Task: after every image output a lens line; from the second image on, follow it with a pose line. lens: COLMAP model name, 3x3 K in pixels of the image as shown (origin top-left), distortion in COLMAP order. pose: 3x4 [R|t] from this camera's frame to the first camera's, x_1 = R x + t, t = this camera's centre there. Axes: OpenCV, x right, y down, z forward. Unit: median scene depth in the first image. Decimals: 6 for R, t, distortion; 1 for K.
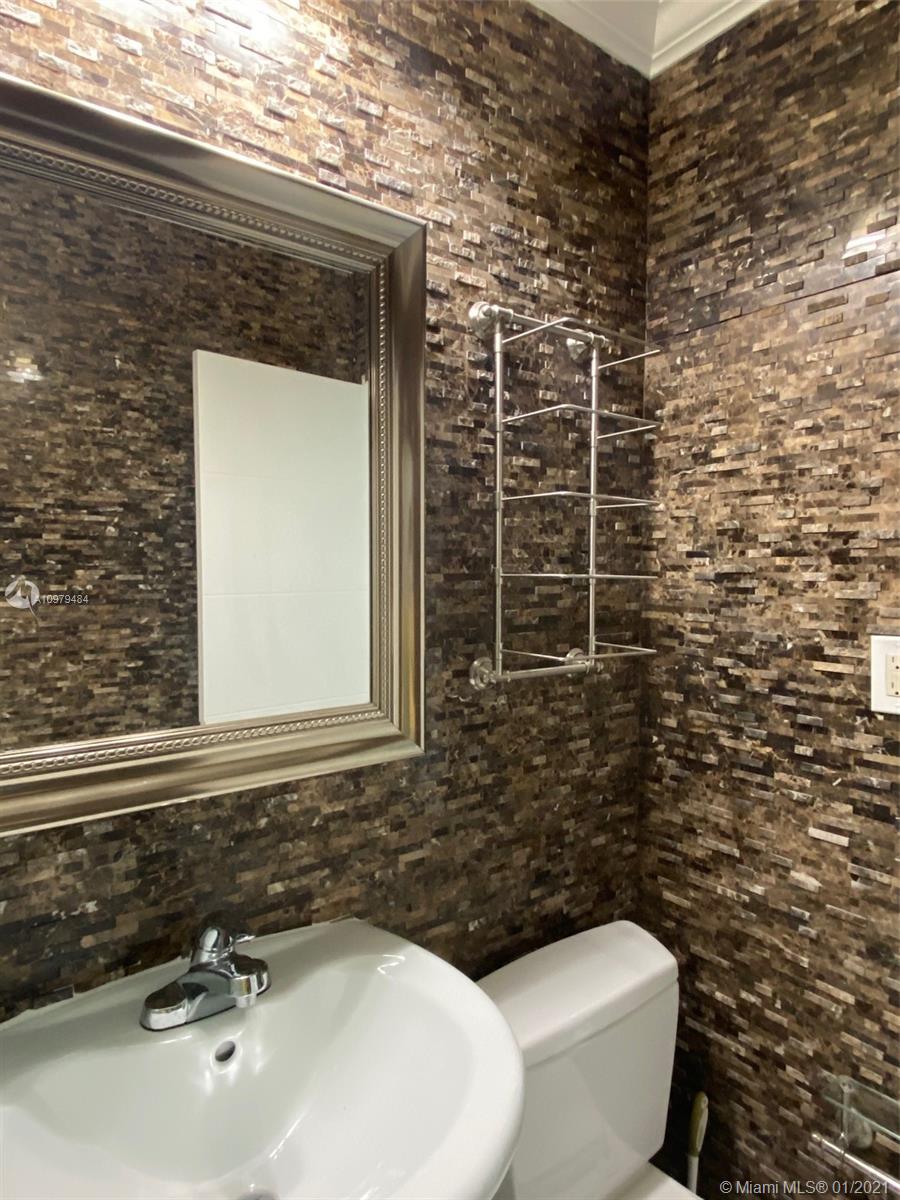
lens RADIAL K [[719.7, 0, 454.7], [0, 719.7, 599.5], [0, 0, 1]] dist [0.035623, -0.019847]
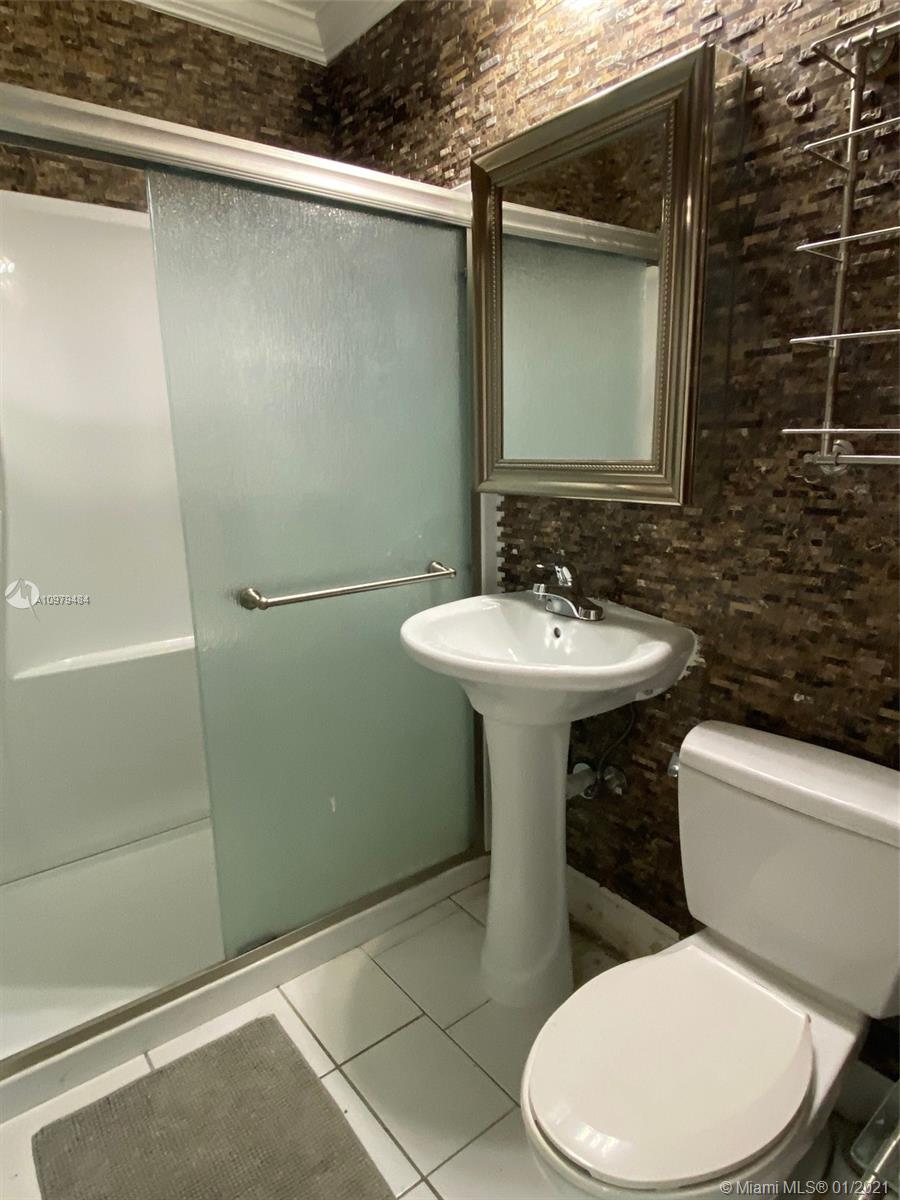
lens RADIAL K [[719.7, 0, 453.3], [0, 719.7, 599.2], [0, 0, 1]] dist [0.035623, -0.019847]
pose [[0.028179, 0.215496, -0.976098, 1.121789], [-0.030628, 0.976213, 0.214638, 0.103562], [0.999134, 0.023848, 0.034109, 0.496129]]
